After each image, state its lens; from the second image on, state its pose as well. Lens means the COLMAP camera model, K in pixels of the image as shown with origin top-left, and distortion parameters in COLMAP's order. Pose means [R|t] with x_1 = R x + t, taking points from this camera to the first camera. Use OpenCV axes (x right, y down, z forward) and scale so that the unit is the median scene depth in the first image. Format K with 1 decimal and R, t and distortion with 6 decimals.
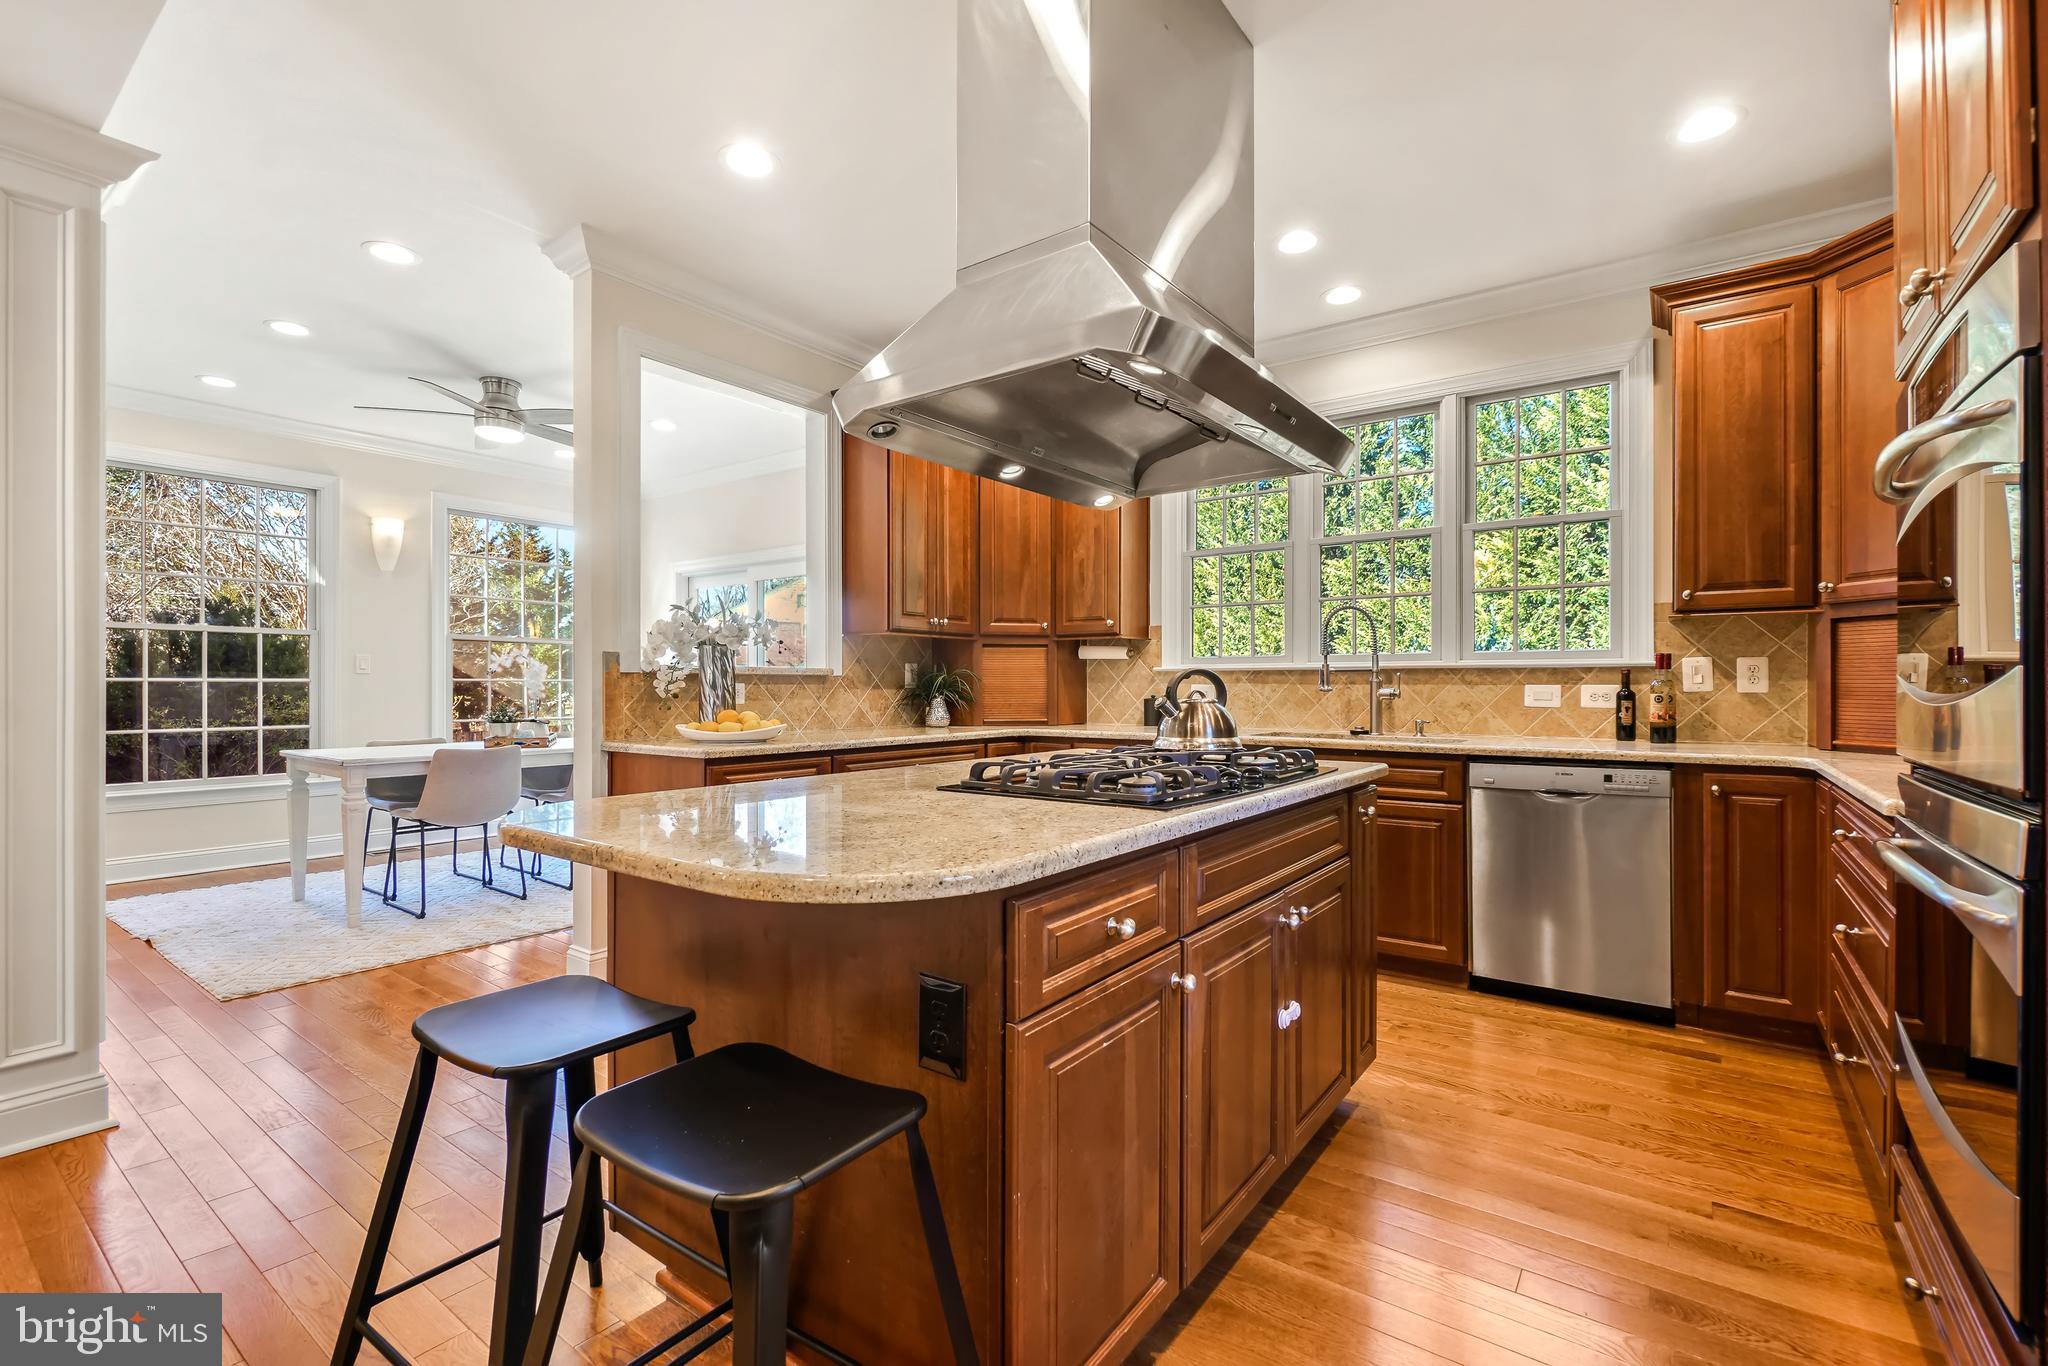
lens RADIAL K [[899.0, 0, 1023.6], [0, 899.0, 683.8], [0, 0, 1]] dist [-0.000320, -0.002573]
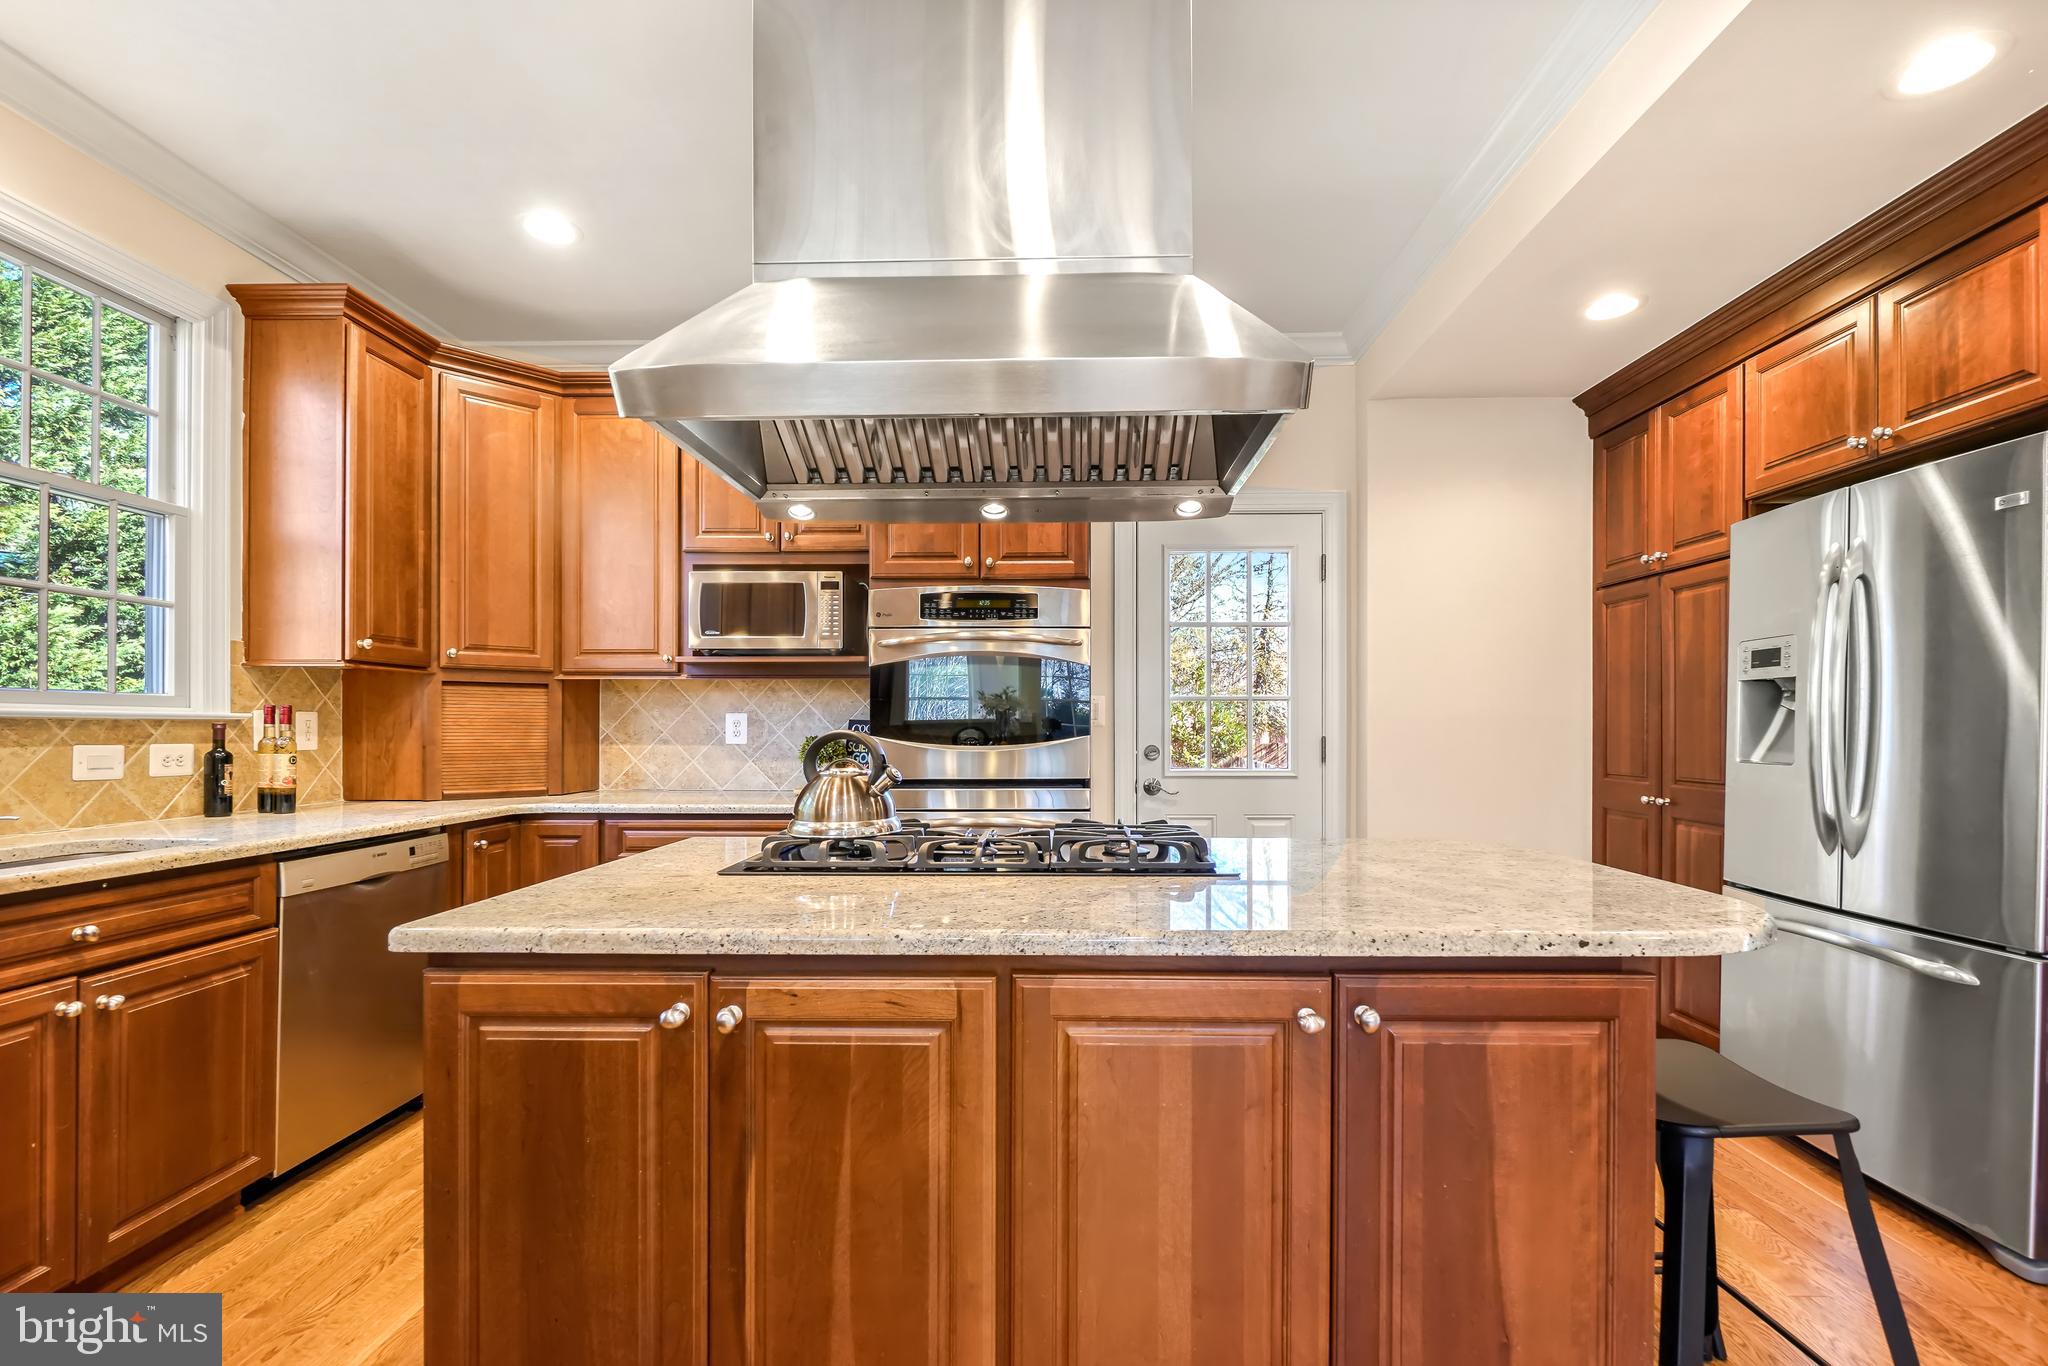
lens RADIAL K [[899.0, 0, 1033.9], [0, 899.0, 727.2], [0, 0, 1]] dist [-0.000320, -0.002573]
pose [[-0.573680, 0.000063, 0.819079, -0.344740], [-0.001582, 0.999998, -0.001185, -0.012585], [-0.819078, -0.001976, -0.573679, 0.843249]]
